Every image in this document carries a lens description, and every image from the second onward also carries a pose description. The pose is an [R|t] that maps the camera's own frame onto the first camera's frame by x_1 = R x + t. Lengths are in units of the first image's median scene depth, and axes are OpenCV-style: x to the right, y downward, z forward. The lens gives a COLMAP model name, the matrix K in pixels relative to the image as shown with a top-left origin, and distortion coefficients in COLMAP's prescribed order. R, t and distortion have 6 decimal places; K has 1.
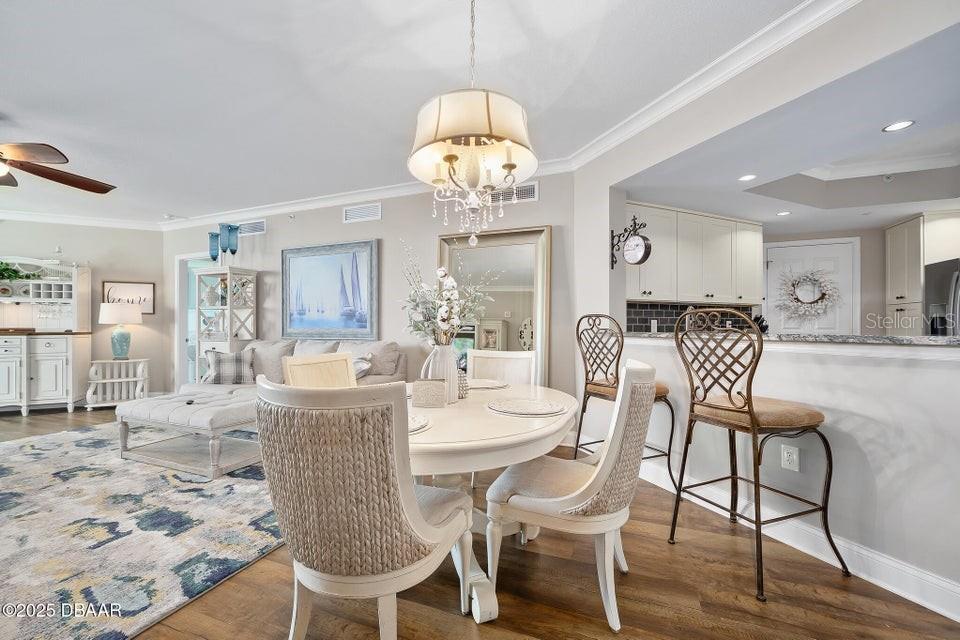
lens RADIAL K [[393.0, 0, 479.2], [0, 393.0, 324.3], [0, 0, 1]] dist [0.000813, 0.000292]
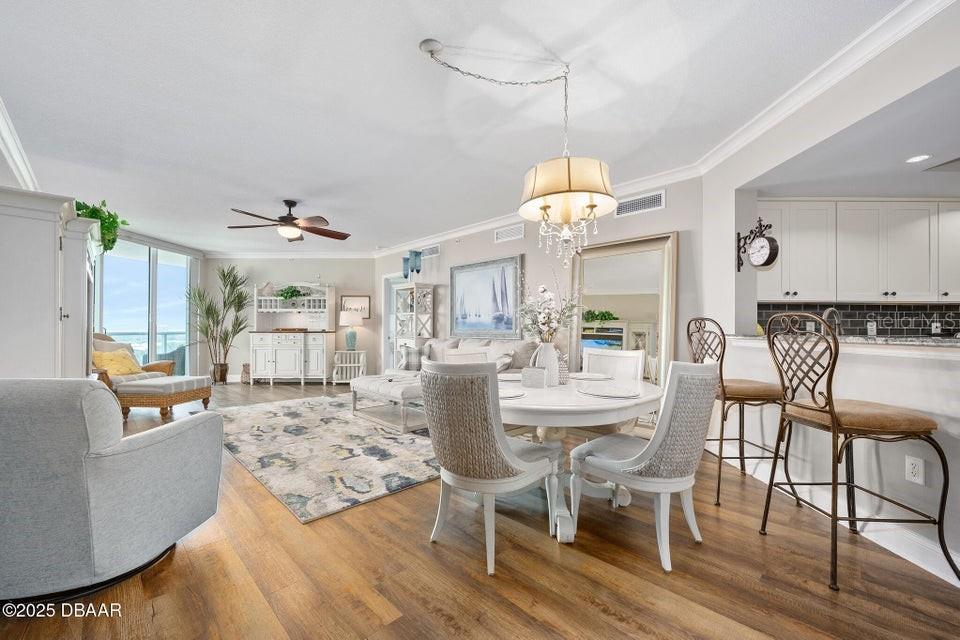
lens RADIAL K [[393.0, 0, 470.3], [0, 393.0, 317.4], [0, 0, 1]] dist [0.000374, 0.000181]
pose [[0.906647, -0.007887, -0.421816, 0.207093], [-0.001112, 0.999777, -0.021084, -0.002893], [0.421888, 0.019585, 0.906436, -0.277791]]
